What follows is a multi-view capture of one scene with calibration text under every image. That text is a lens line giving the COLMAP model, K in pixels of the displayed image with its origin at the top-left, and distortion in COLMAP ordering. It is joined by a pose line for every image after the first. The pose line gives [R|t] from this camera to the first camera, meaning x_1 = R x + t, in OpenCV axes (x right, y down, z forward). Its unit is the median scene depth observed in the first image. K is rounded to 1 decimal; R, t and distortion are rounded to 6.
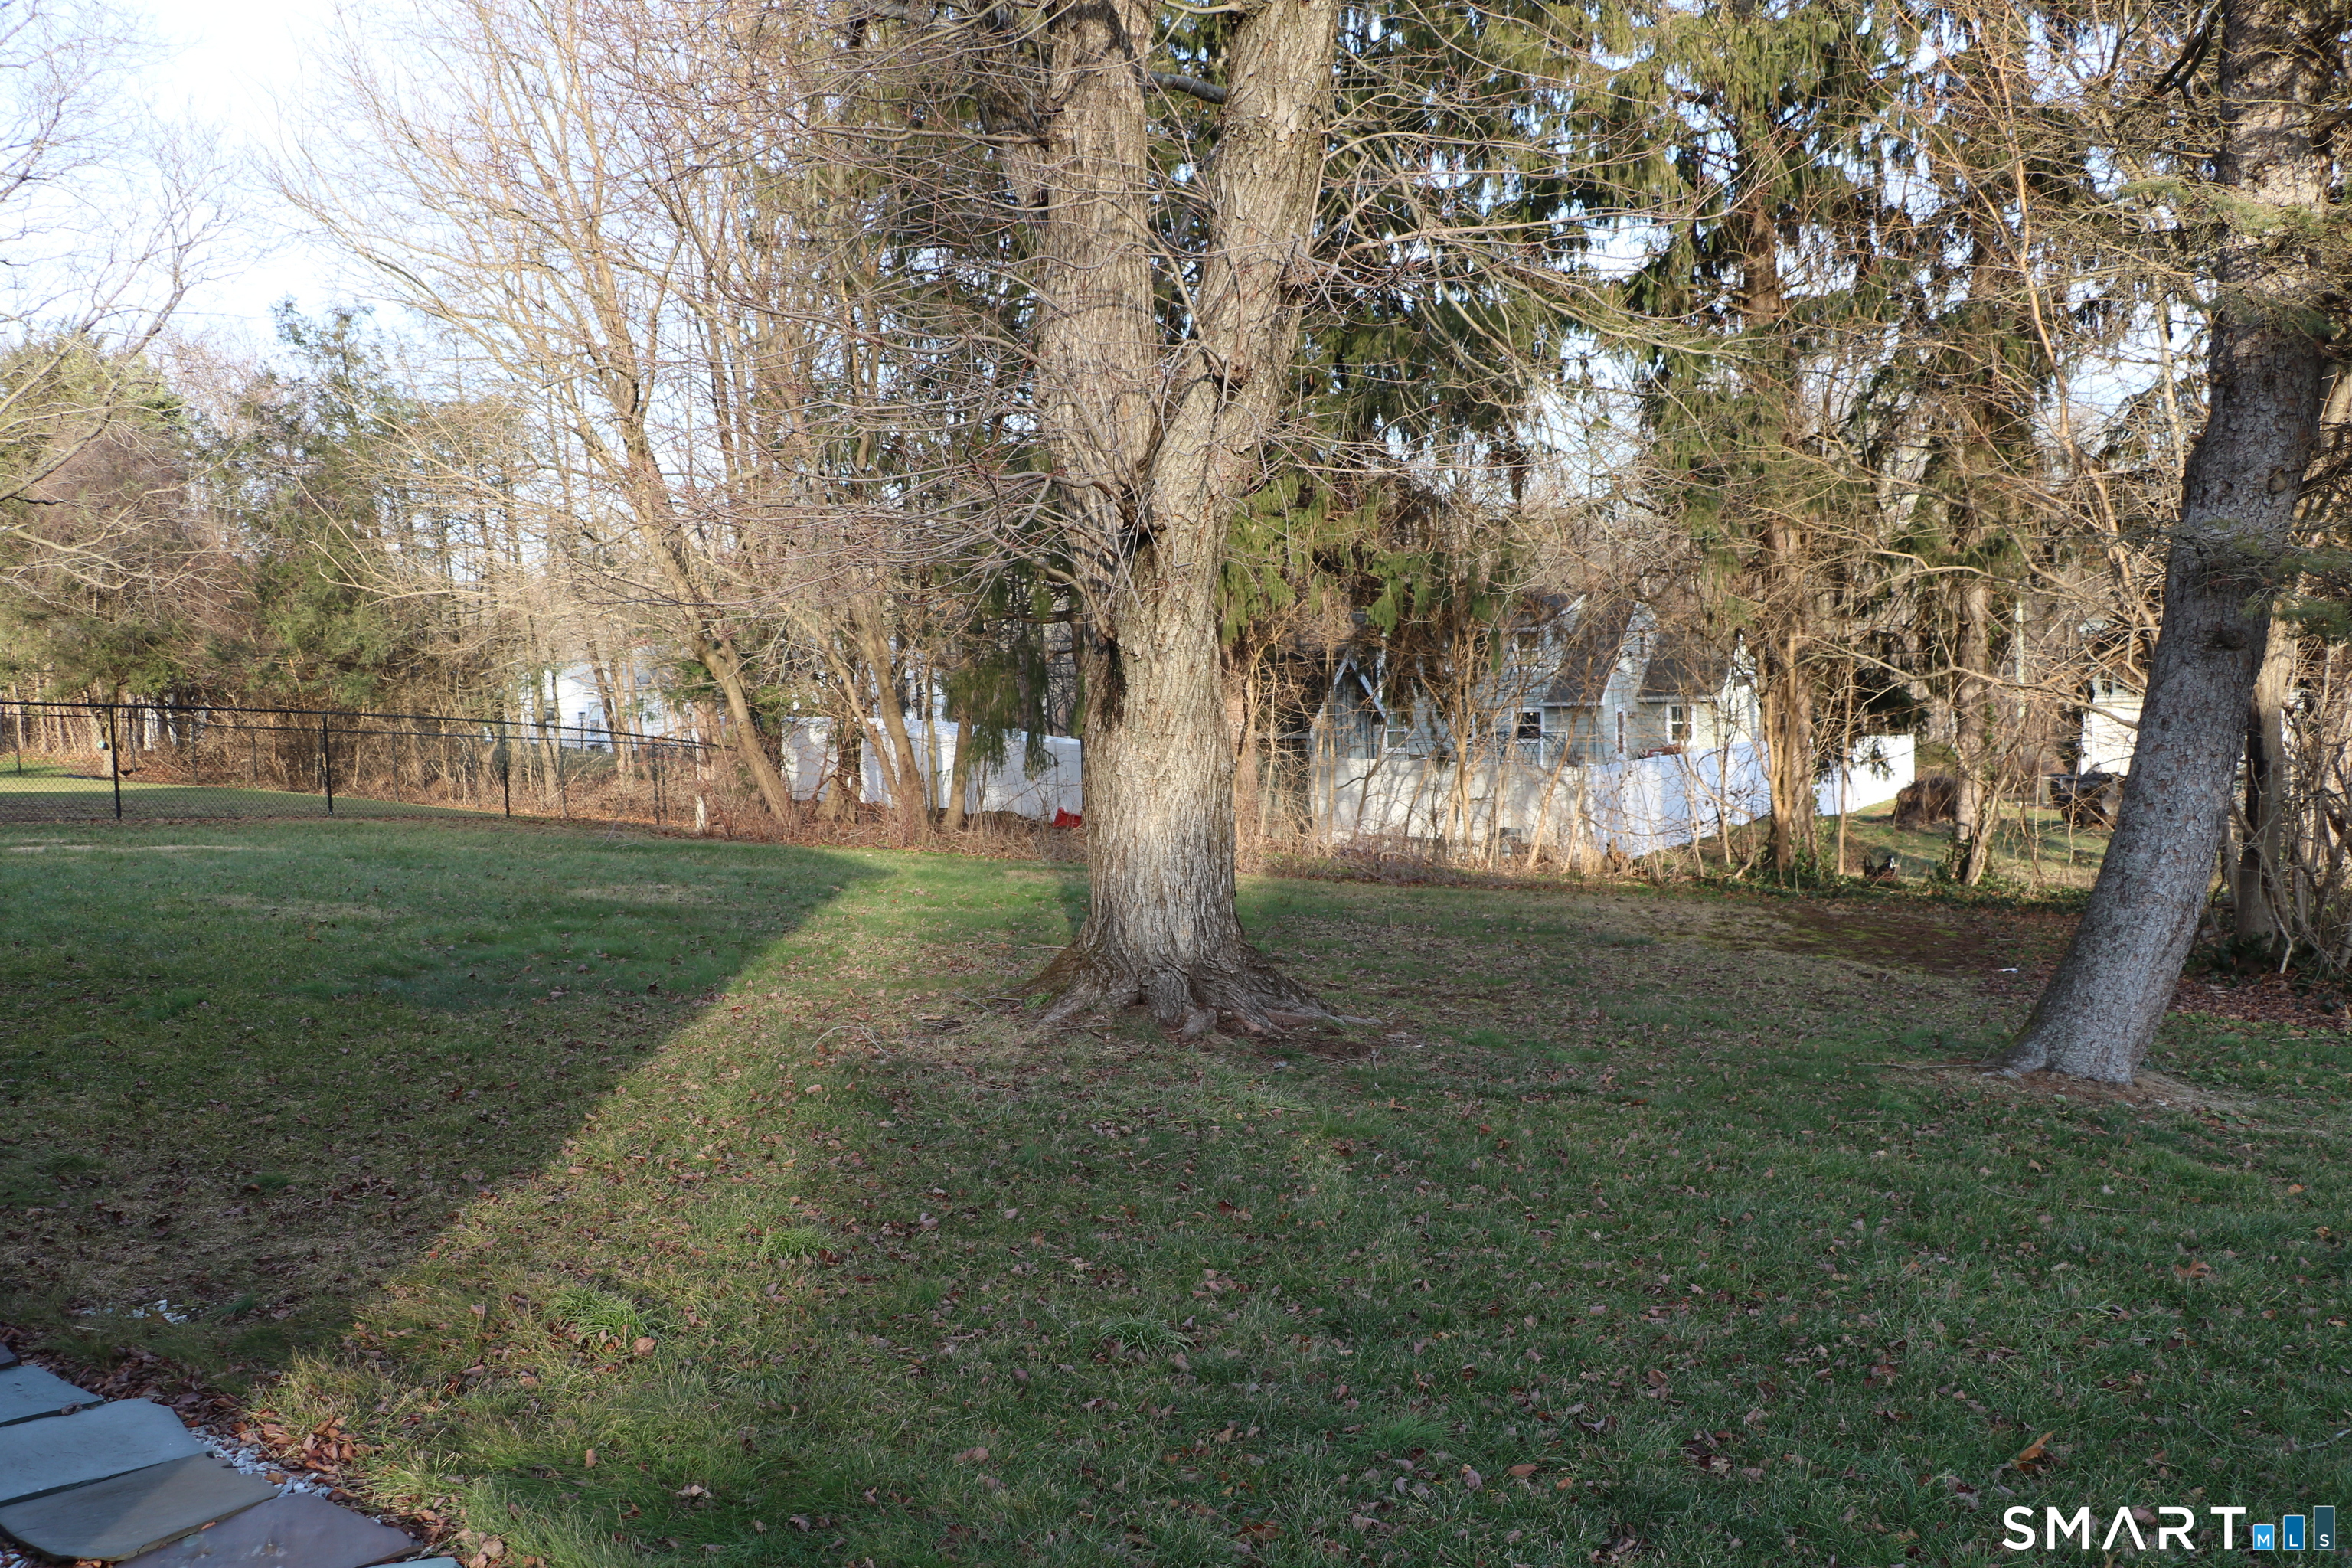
lens RADIAL K [[1988.6, 0, 1172.8], [0, 1988.6, 762.3], [0, 0, 1]] dist [-0.179046, 0.147713]
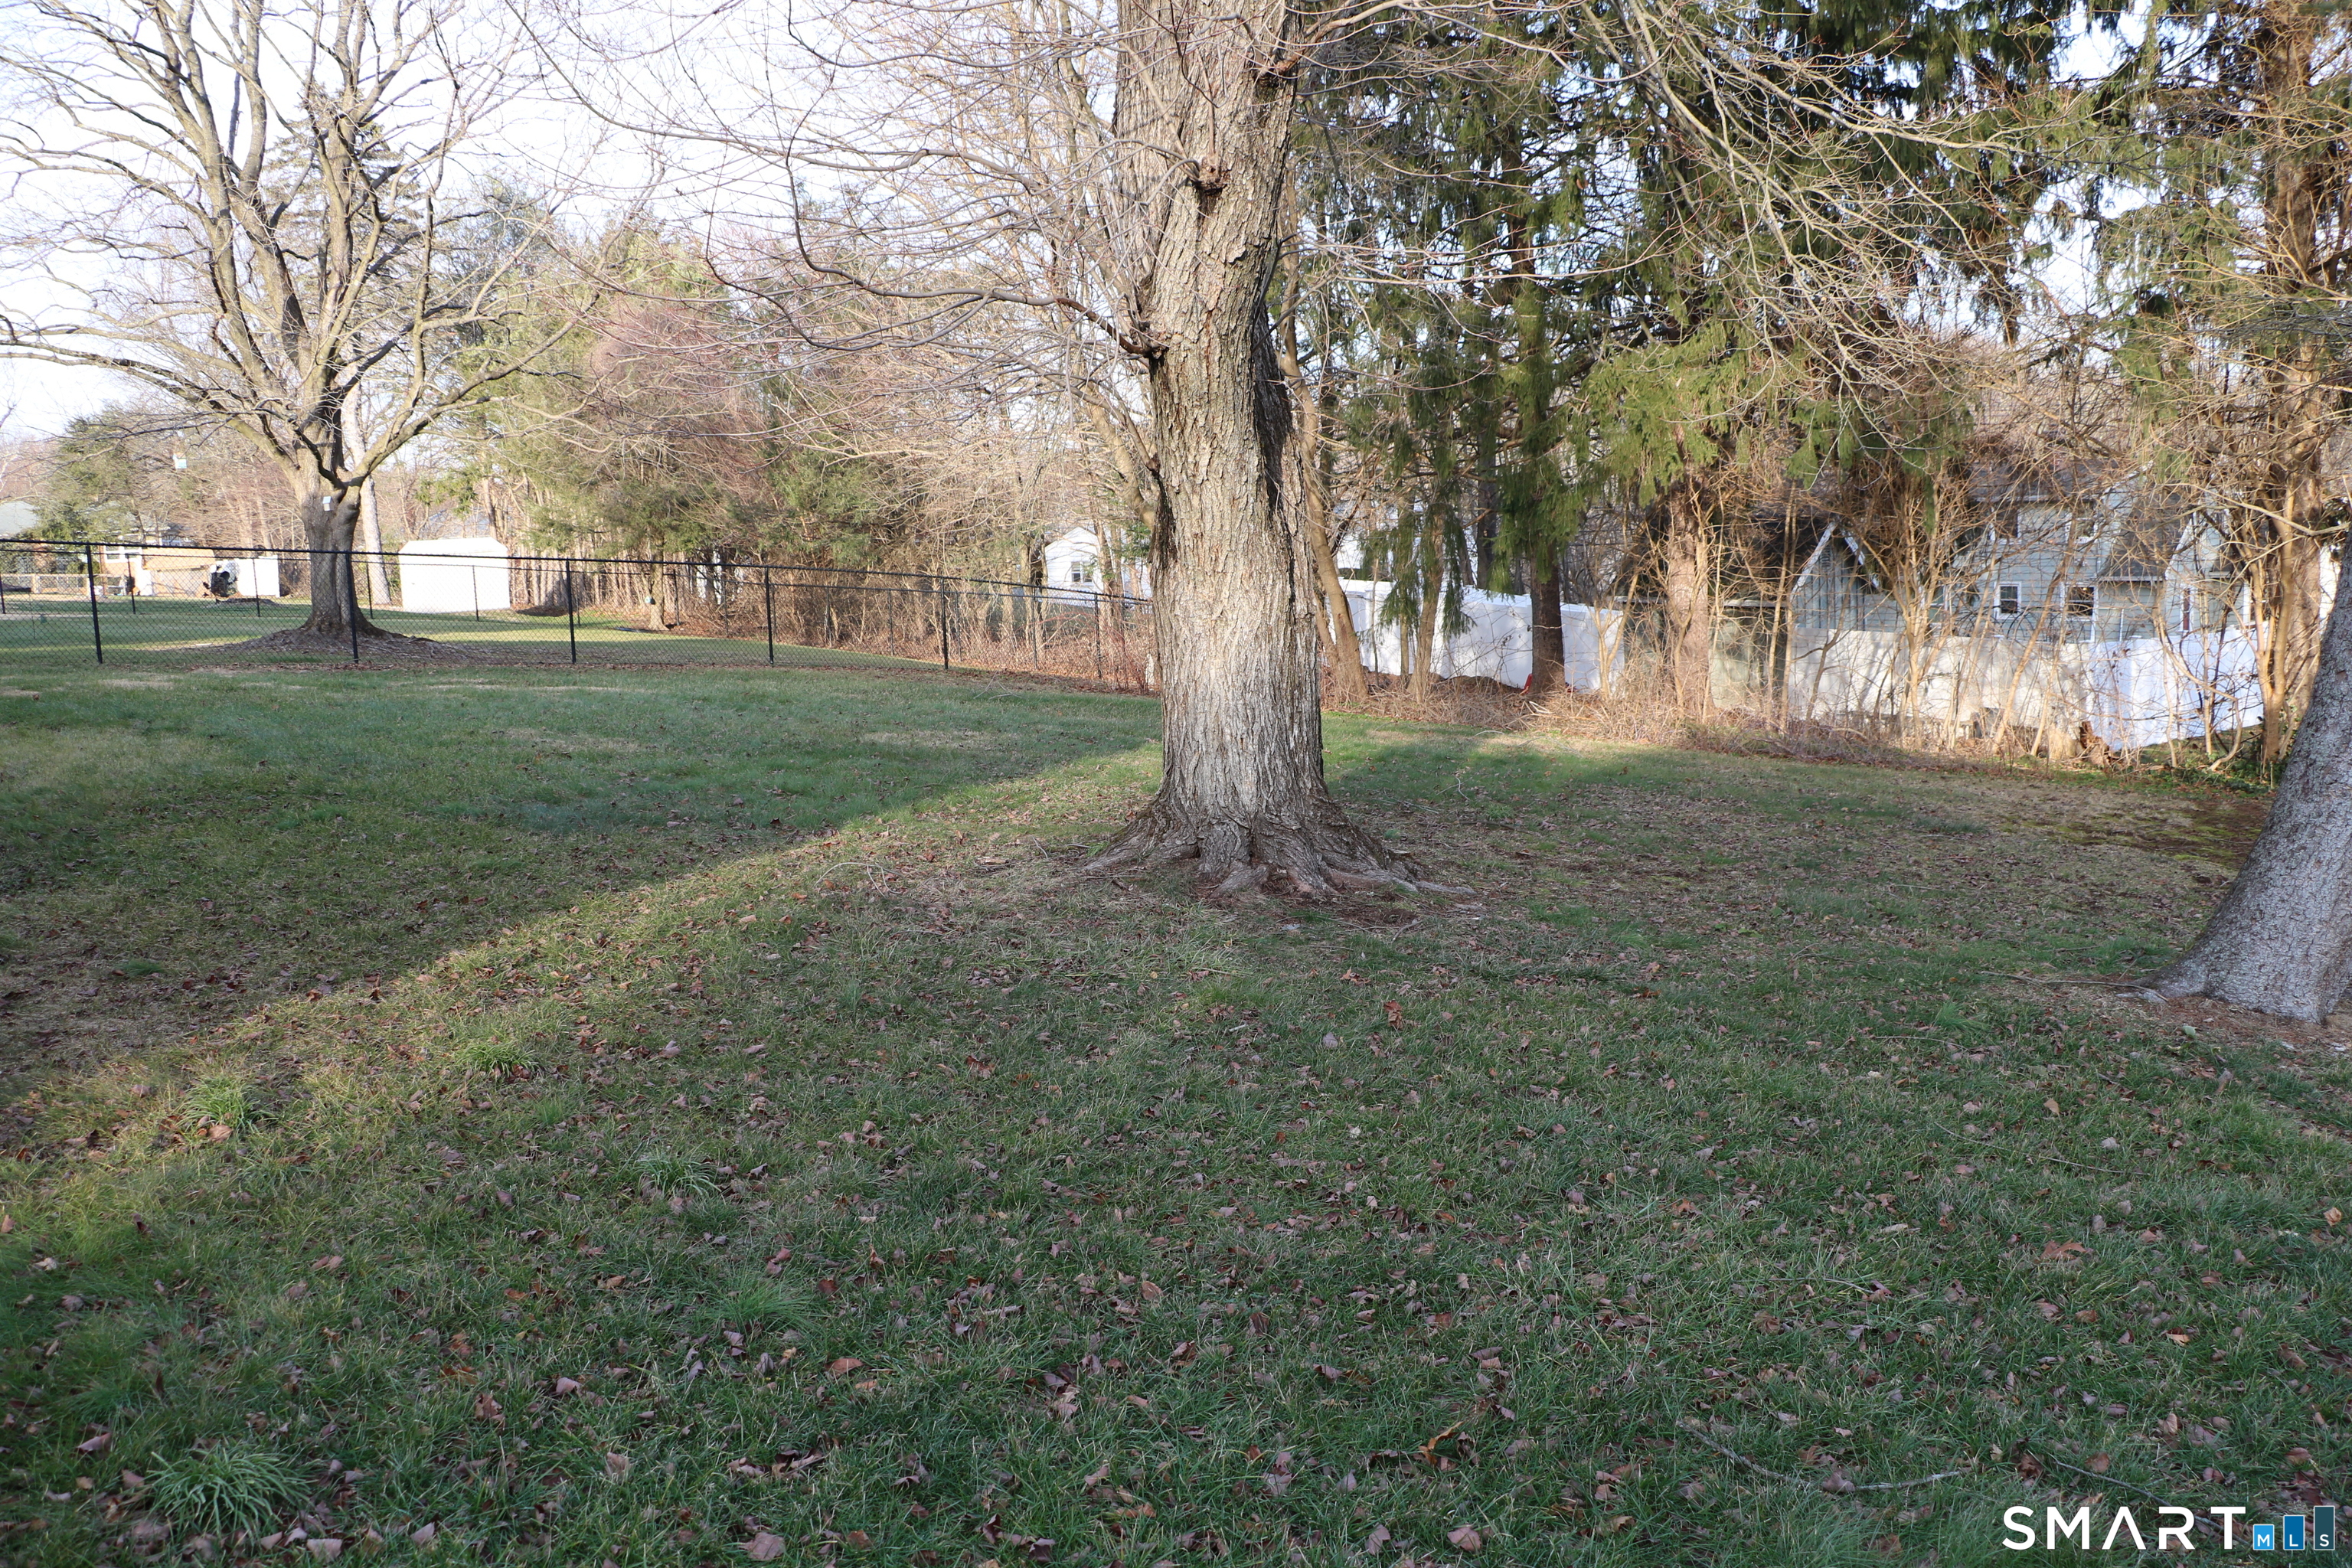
lens RADIAL K [[1988.6, 0, 1172.8], [0, 1988.6, 762.3], [0, 0, 1]] dist [-0.179046, 0.147713]
pose [[0.952221, 0.035769, -0.303307, 0.258703], [-0.016153, 0.997626, 0.066937, 0.012965], [0.304981, -0.058840, 0.950539, 0.094442]]
